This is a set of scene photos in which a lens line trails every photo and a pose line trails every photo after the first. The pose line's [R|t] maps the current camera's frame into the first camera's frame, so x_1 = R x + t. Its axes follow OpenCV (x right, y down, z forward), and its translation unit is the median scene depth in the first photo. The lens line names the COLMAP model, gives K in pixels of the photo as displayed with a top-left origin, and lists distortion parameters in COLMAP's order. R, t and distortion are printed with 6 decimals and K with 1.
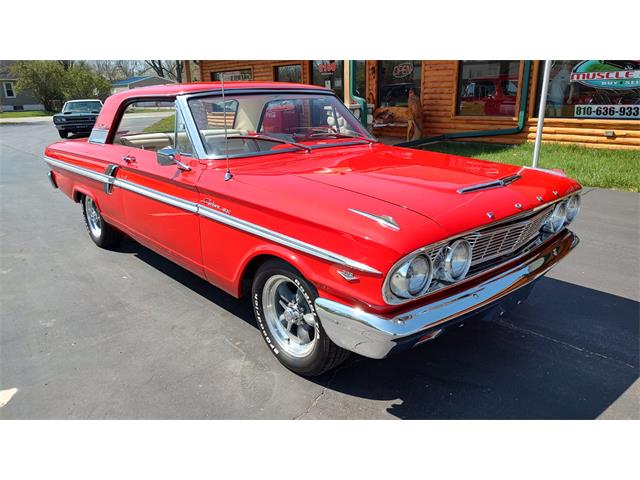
lens RADIAL K [[460.0, 0, 321.3], [0, 460.0, 239.4], [0, 0, 1]] dist [0.009624, -0.011400]
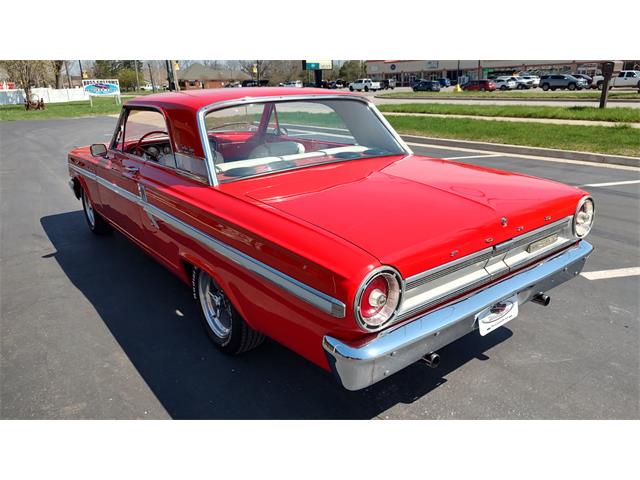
lens RADIAL K [[467.5, 0, 323.5], [0, 467.5, 239.2], [0, 0, 1]] dist [0.001907, -0.006695]
pose [[-0.996254, 0.015856, 0.085014, -0.208123], [0.062455, 0.811886, 0.580466, -0.274780], [-0.059818, 0.583600, -0.809835, 0.852513]]
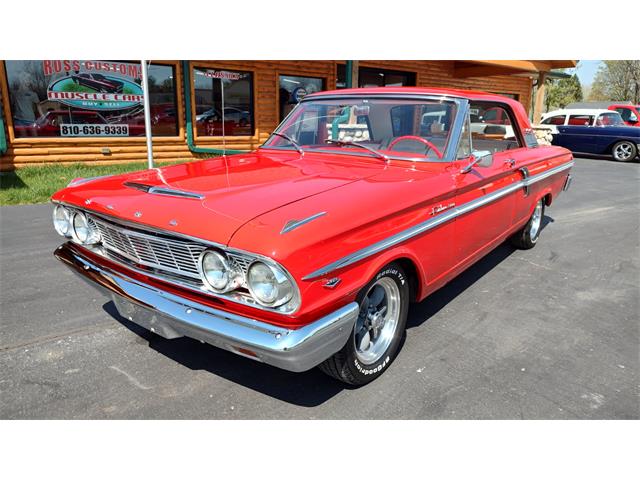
lens RADIAL K [[464.9, 0, 323.3], [0, 464.9, 237.9], [0, 0, 1]] dist [0.006679, -0.005809]
pose [[0.077390, -0.223911, 0.971532, -0.432608], [0.280668, 0.939938, 0.194272, -0.106854], [-0.956680, 0.257643, 0.135587, 0.420557]]
